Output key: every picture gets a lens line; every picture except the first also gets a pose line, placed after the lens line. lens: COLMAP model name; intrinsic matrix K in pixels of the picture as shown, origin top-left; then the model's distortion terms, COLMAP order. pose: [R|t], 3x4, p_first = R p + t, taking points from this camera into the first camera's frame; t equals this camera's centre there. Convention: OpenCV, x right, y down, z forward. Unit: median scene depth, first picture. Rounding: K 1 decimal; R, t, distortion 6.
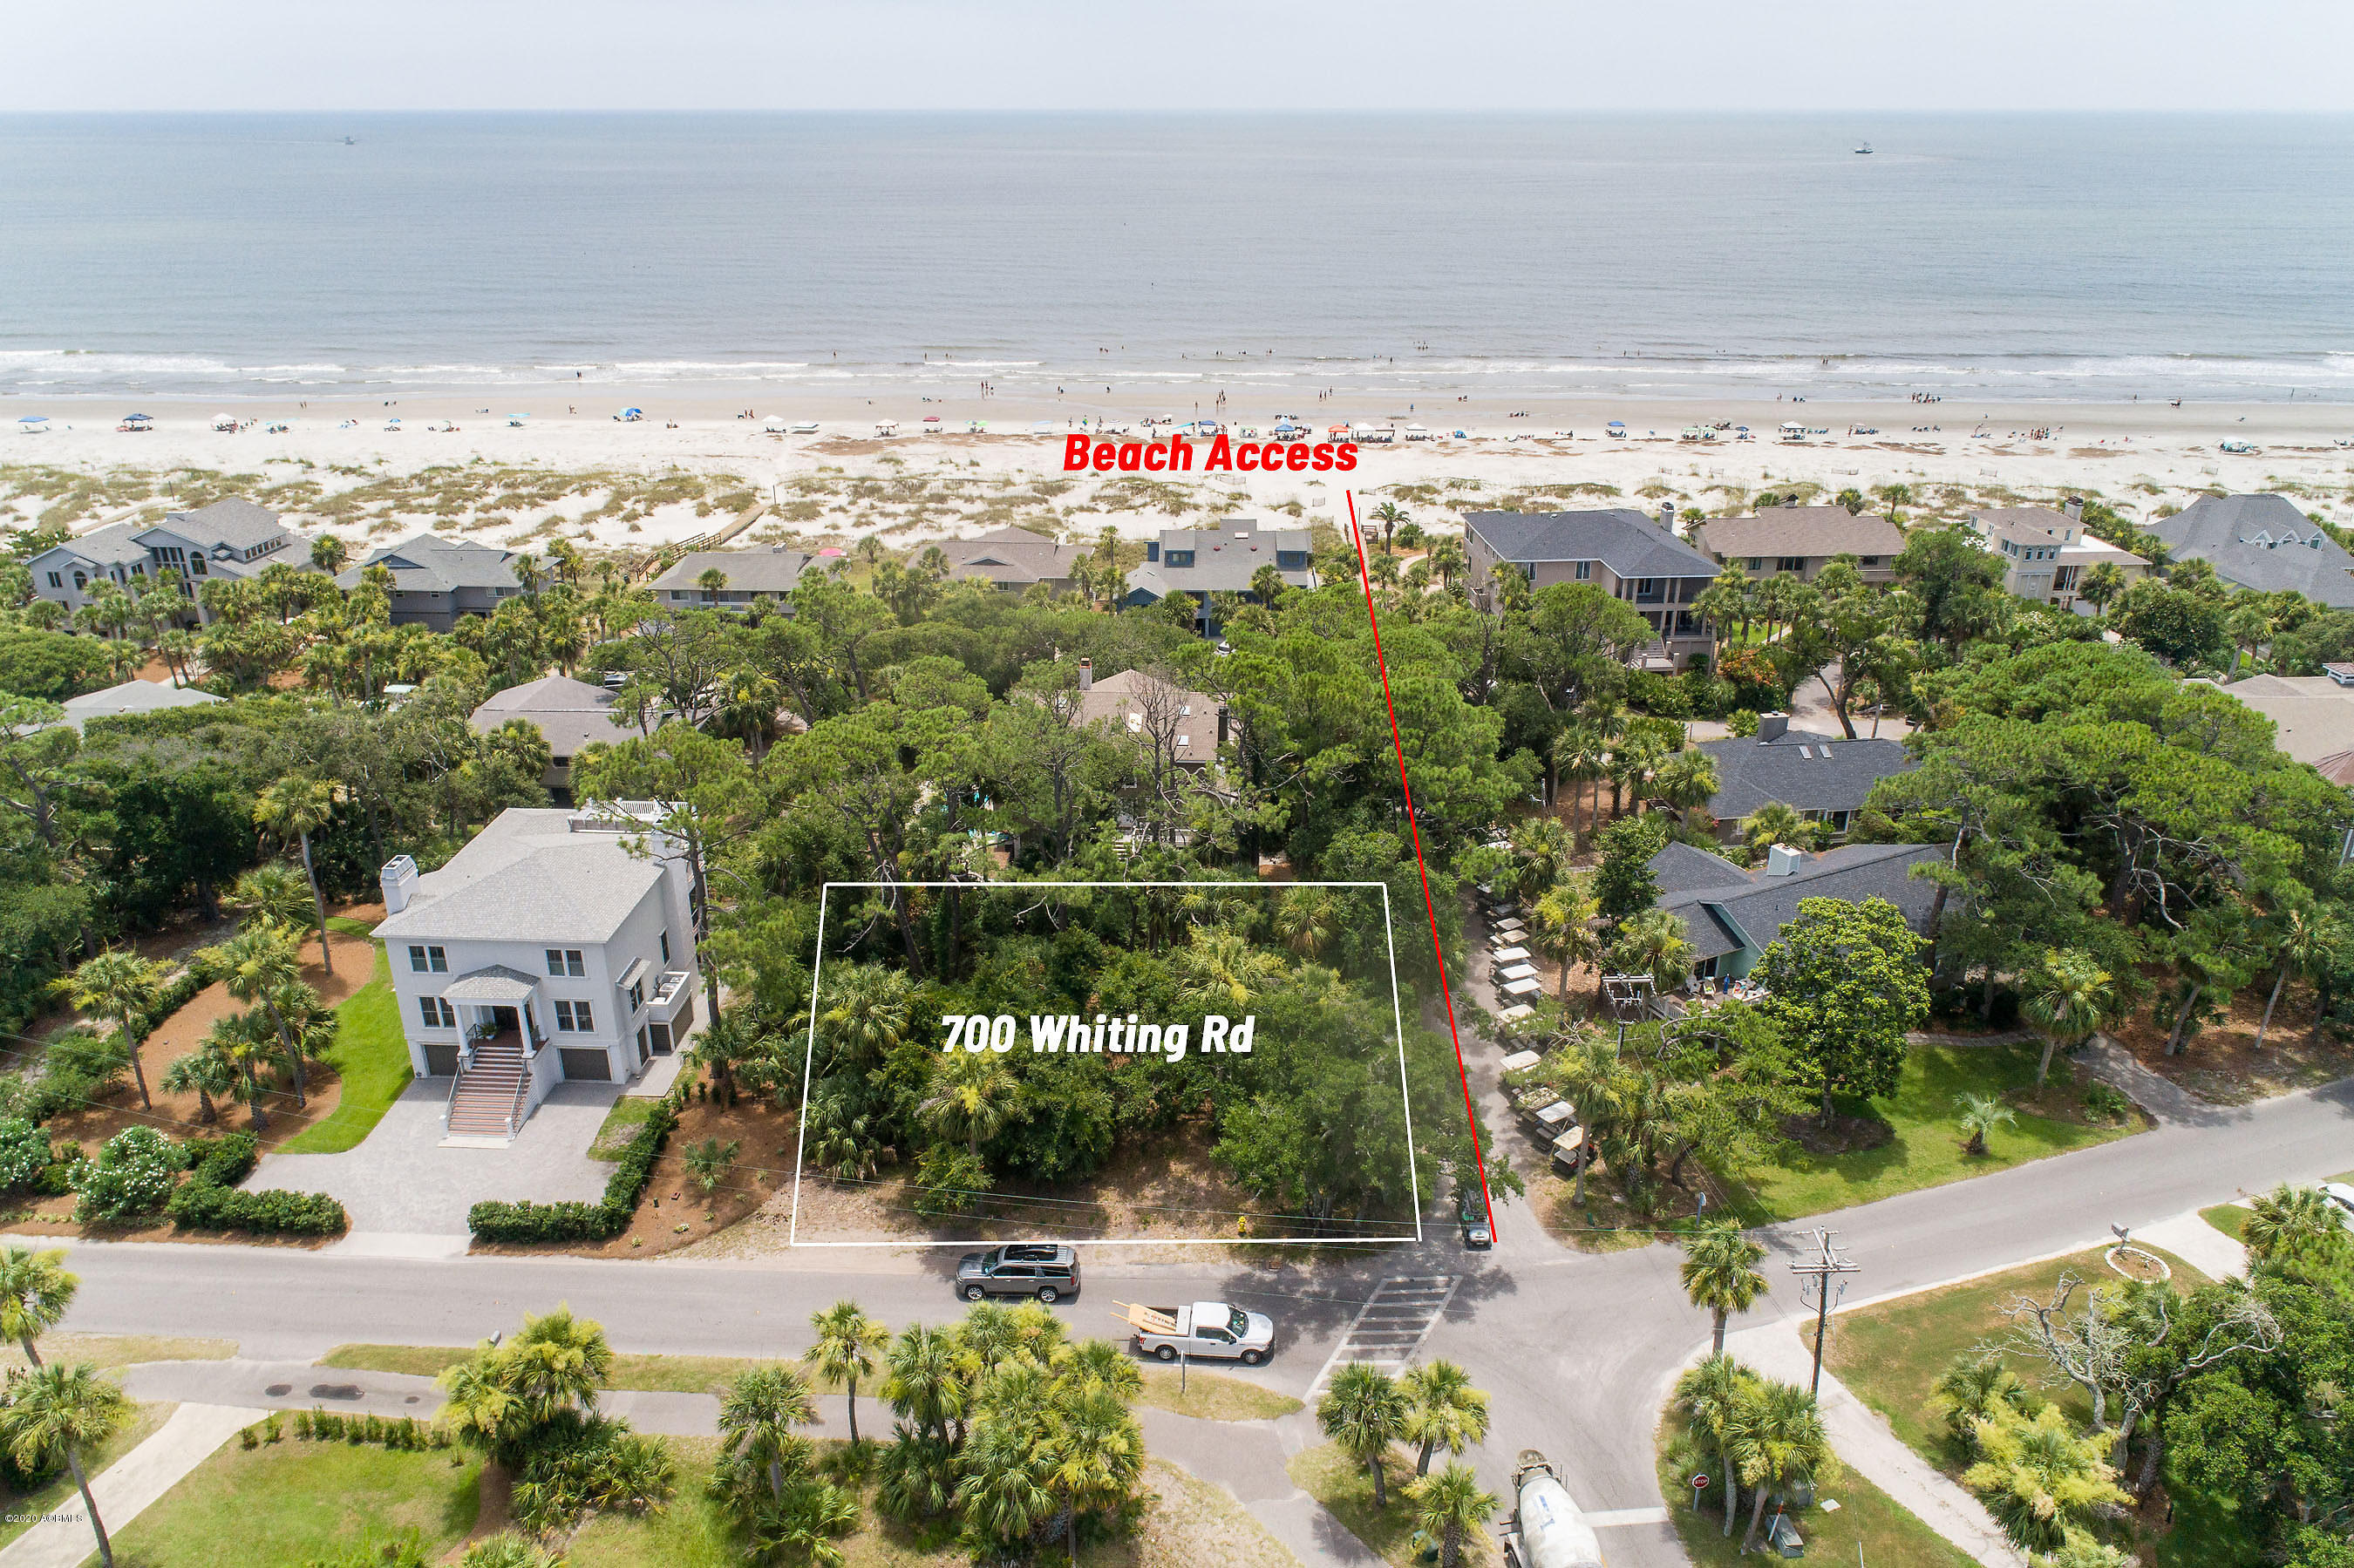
lens RADIAL K [[1636.5, 0, 1183.4], [0, 1636.5, 773.1], [0, 0, 1]] dist [-0.001309, 0.005834]
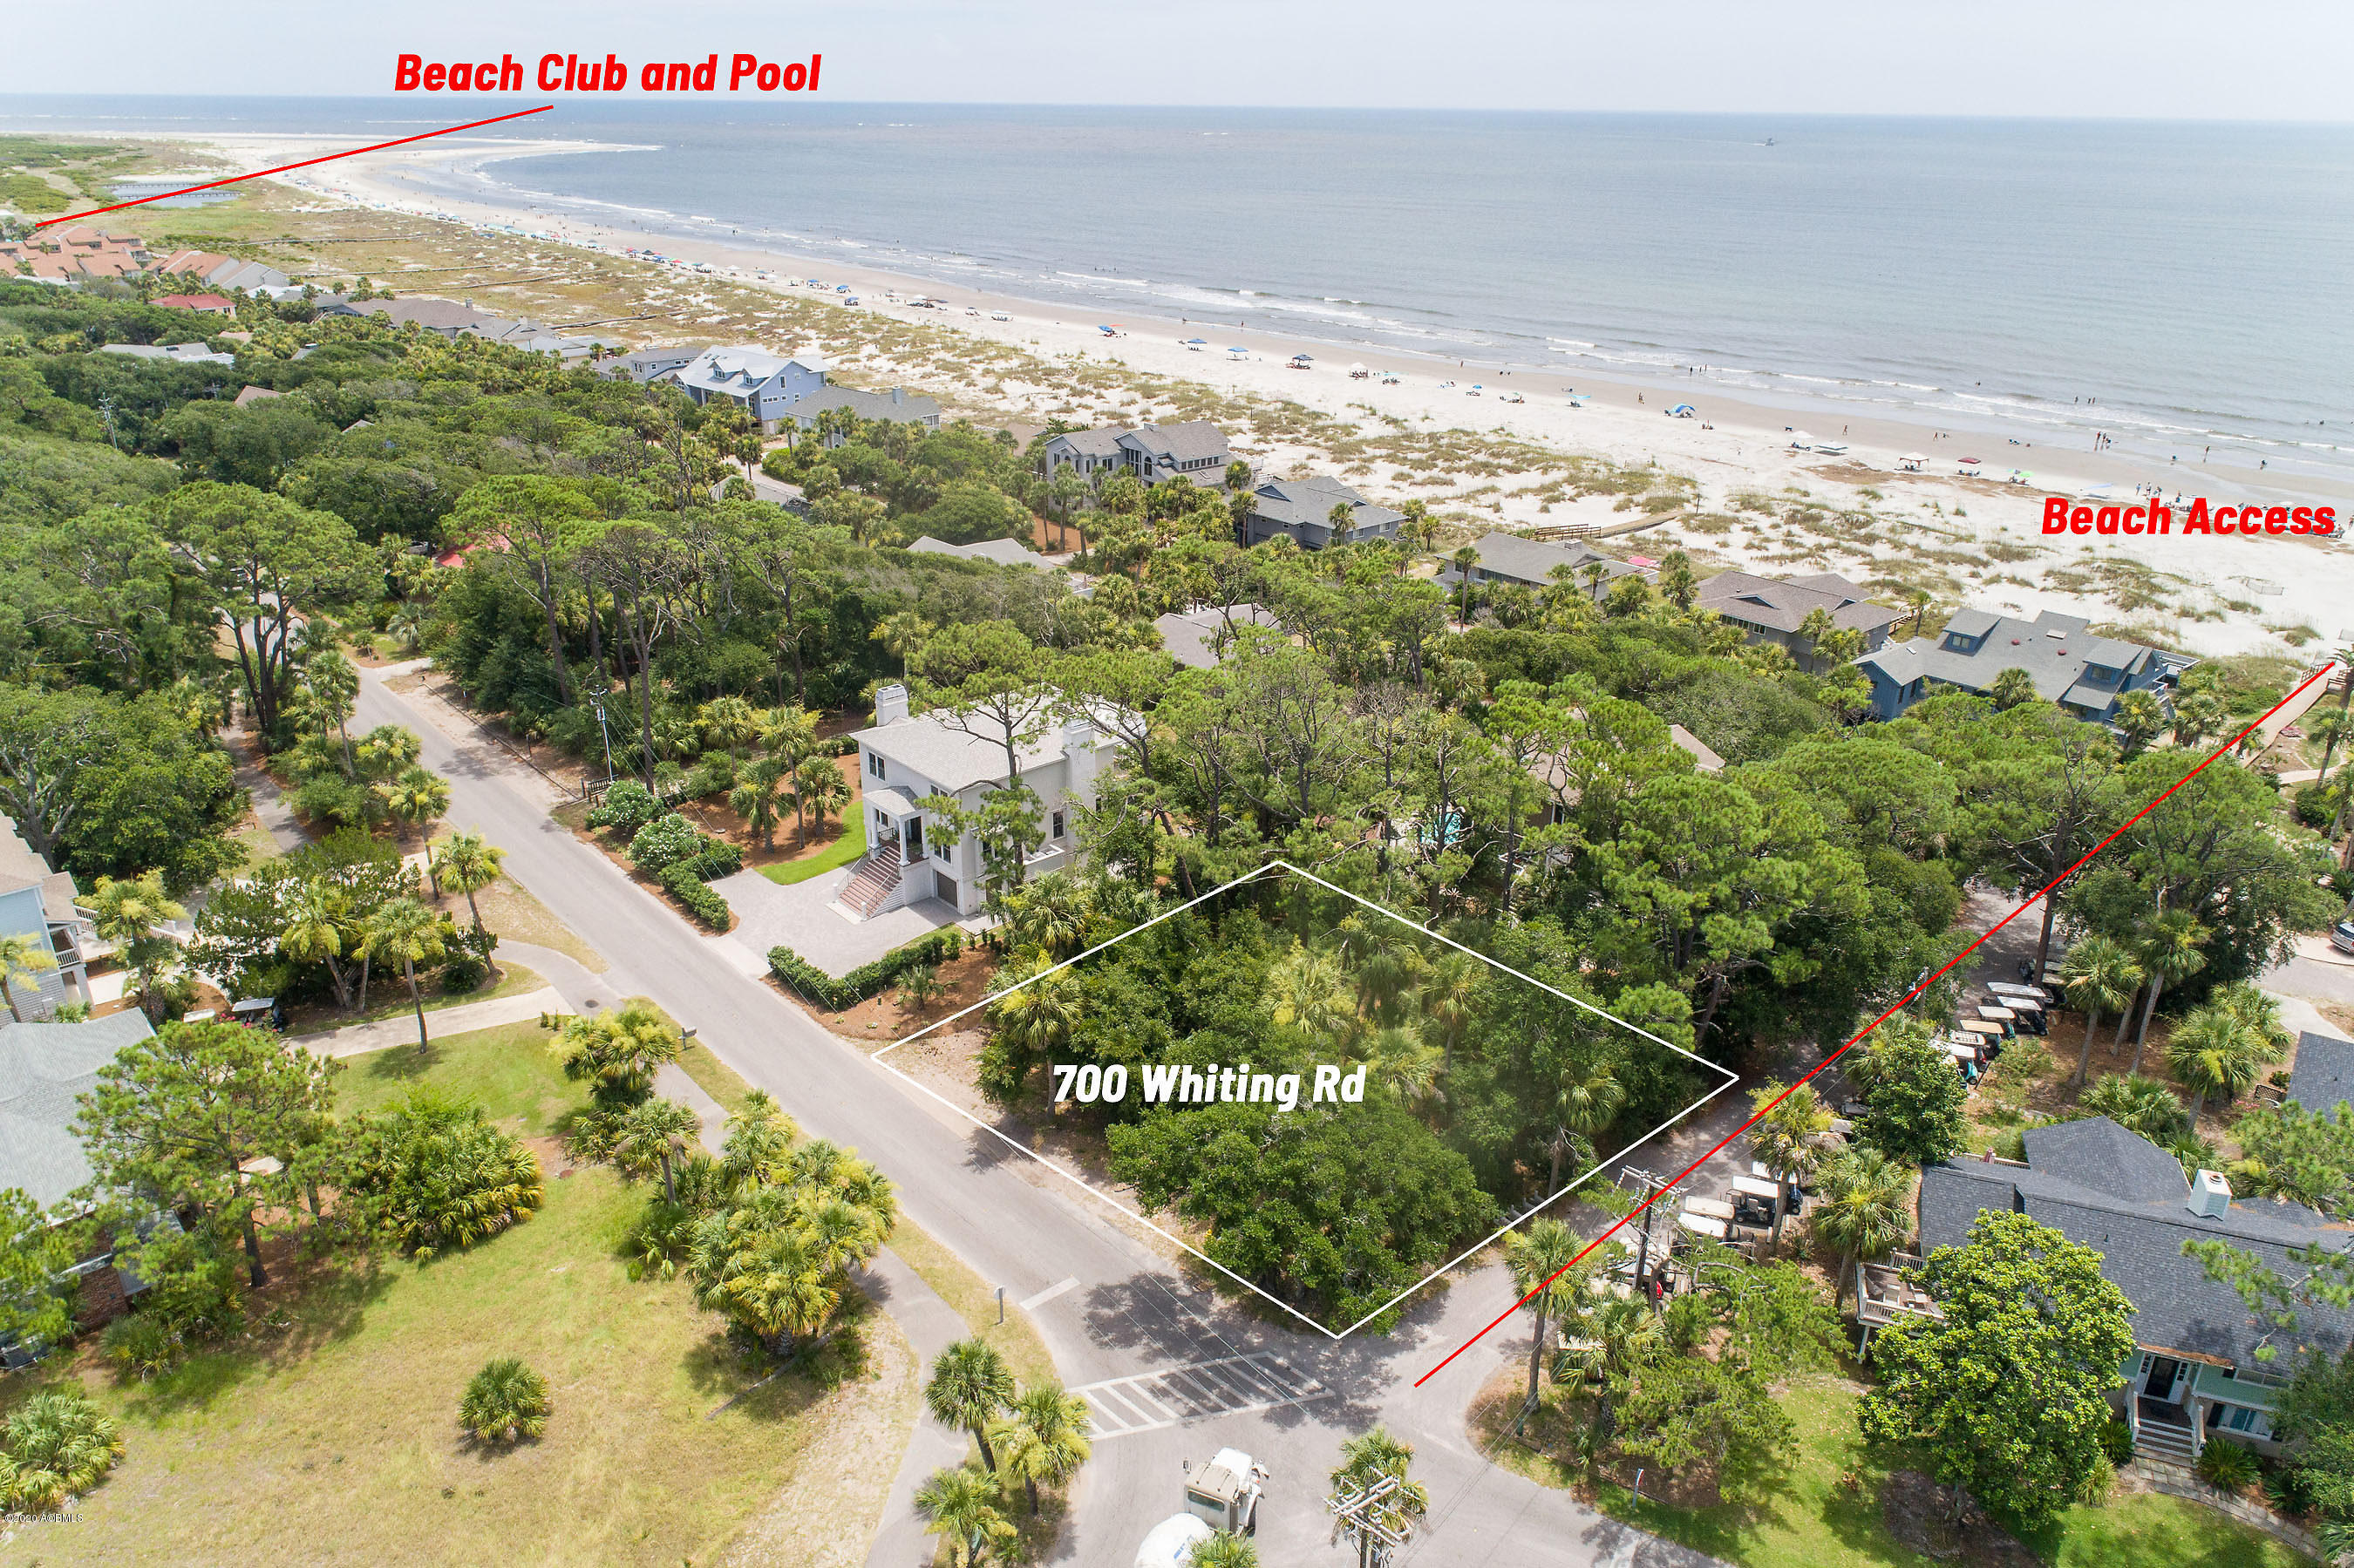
lens RADIAL K [[1636.5, 0, 1186.5], [0, 1636.5, 789.0], [0, 0, 1]] dist [-0.001309, 0.005834]
pose [[0.708508, 0.283616, -0.646203, 0.506242], [-0.279493, 0.953583, 0.112083, -0.074766], [0.647997, 0.101198, 0.754890, 0.195624]]
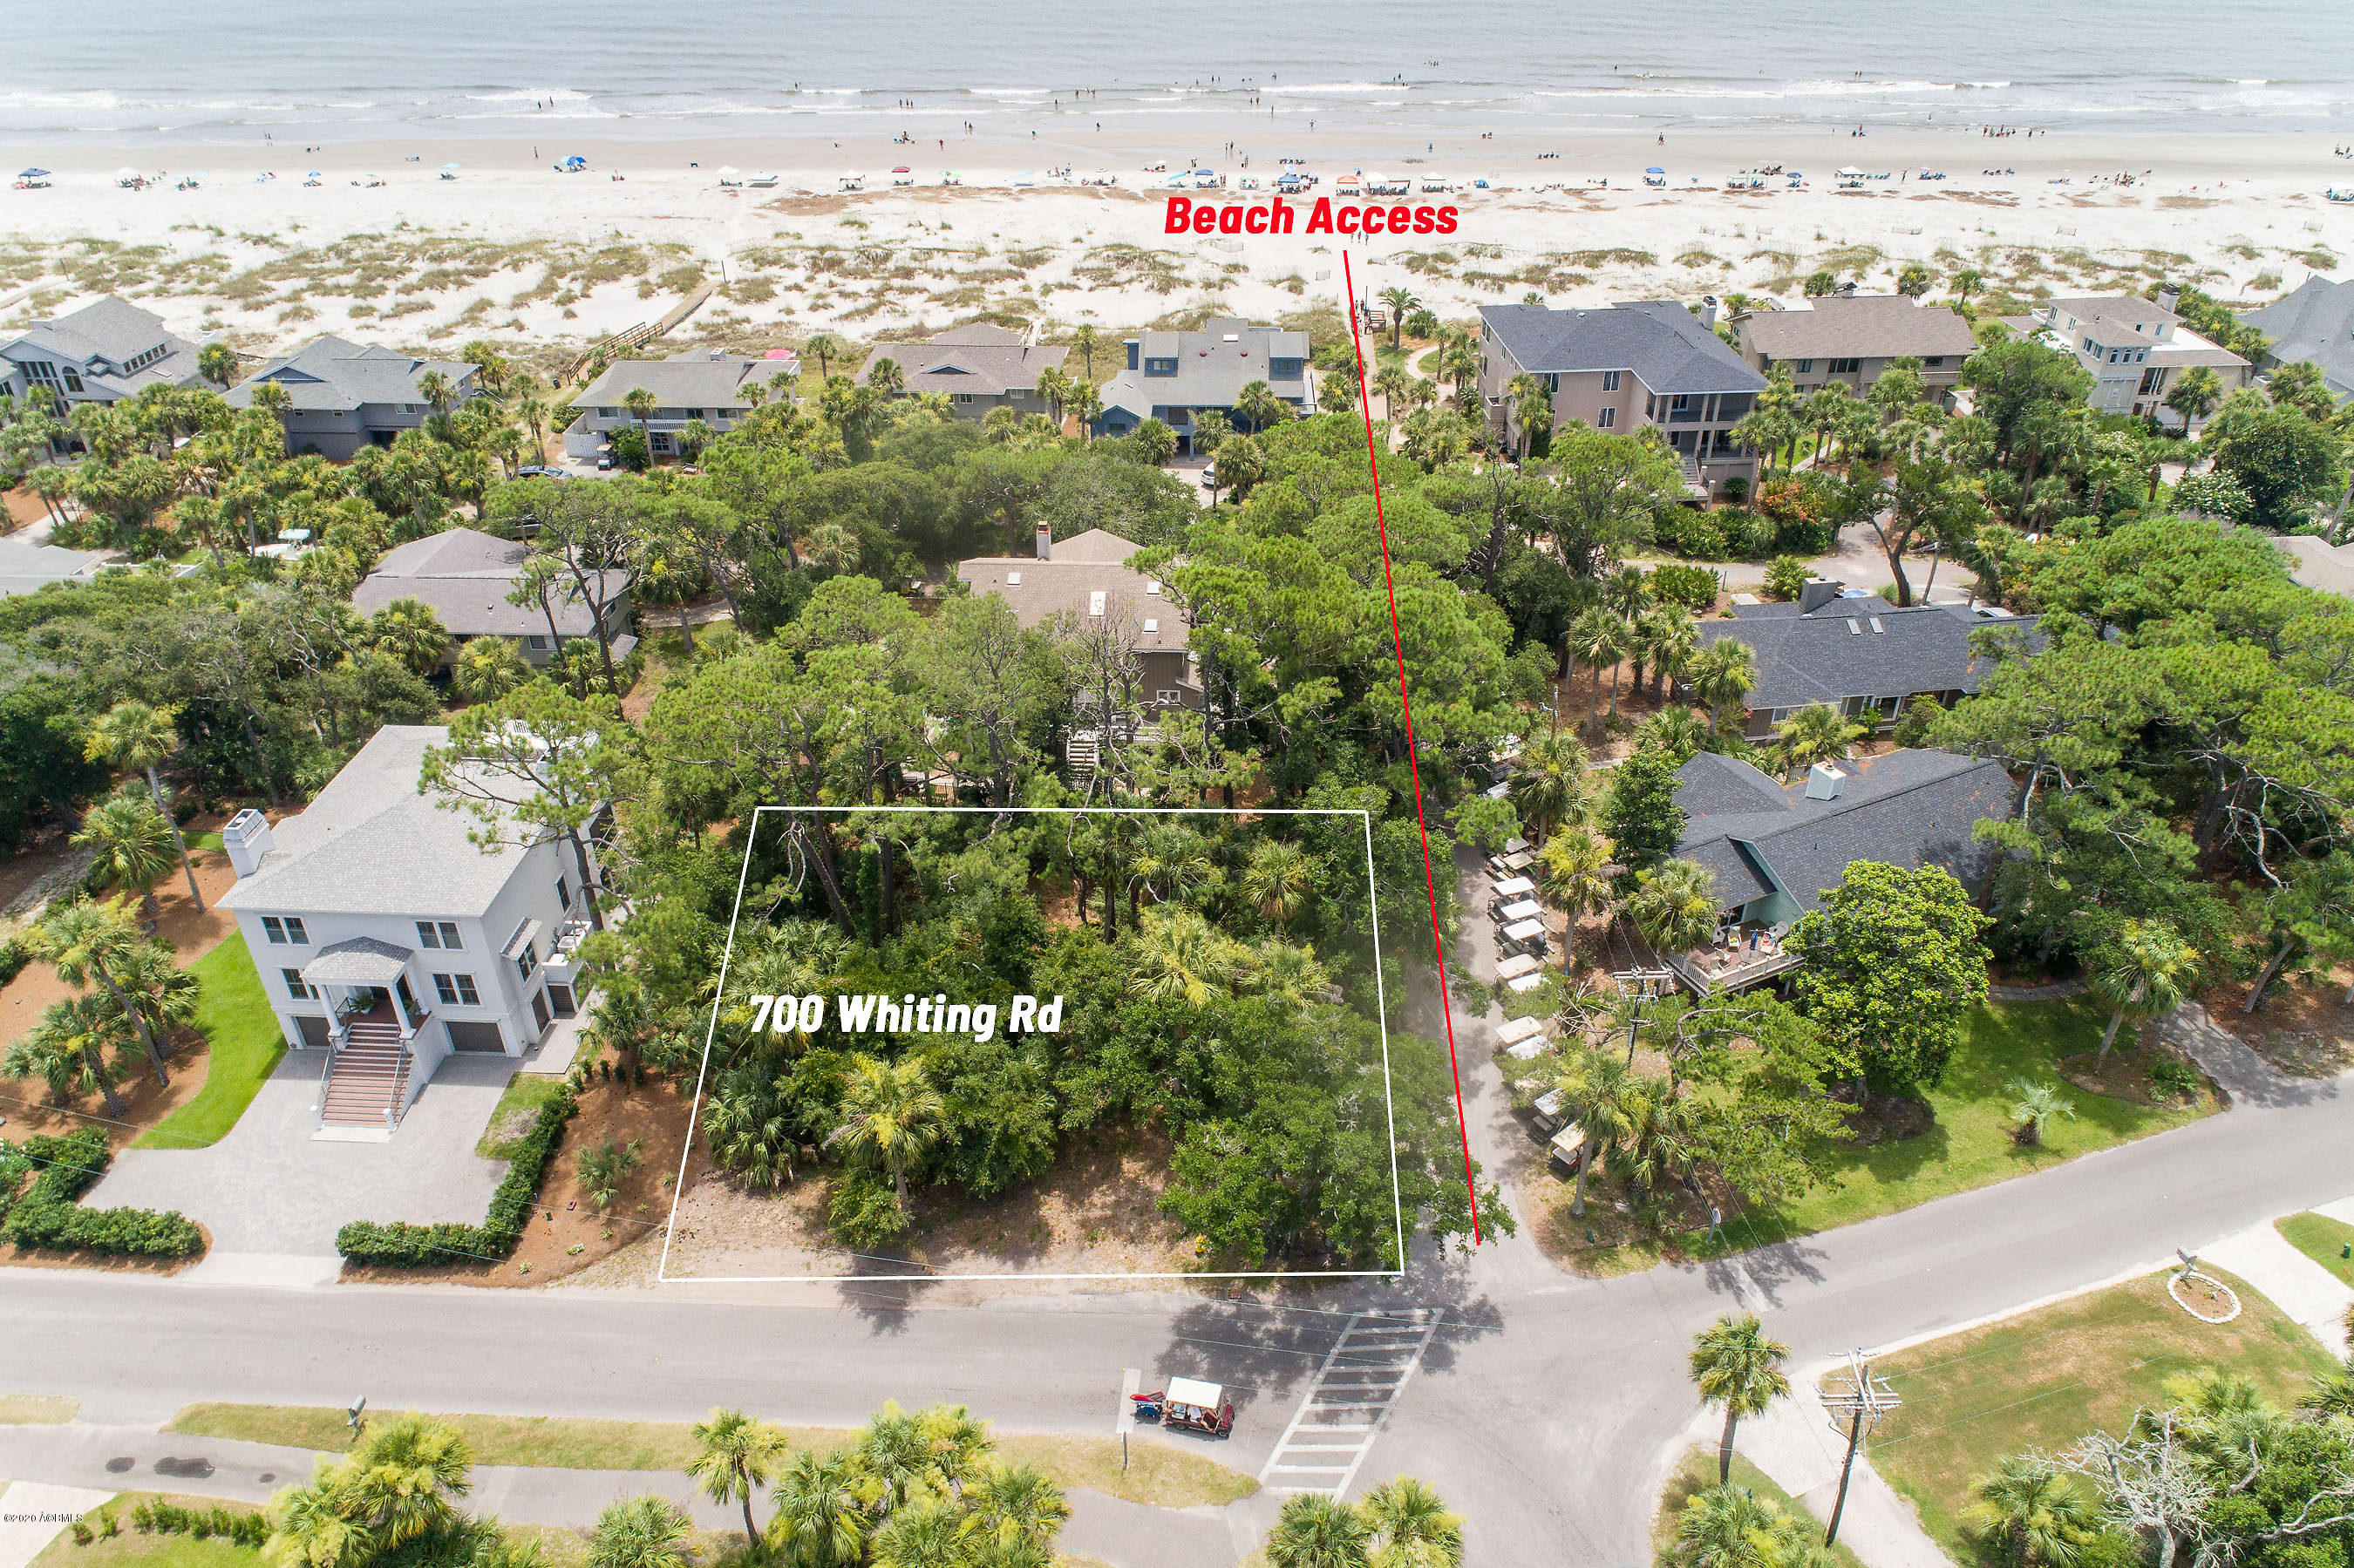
lens RADIAL K [[1636.5, 0, 1184.0], [0, 1636.5, 774.5], [0, 0, 1]] dist [-0.001309, 0.005834]
pose [[0.999949, -0.003560, -0.009415, 0.031924], [0.005107, 0.985471, 0.169765, -0.112497], [0.008673, -0.169805, 0.985440, 0.140010]]
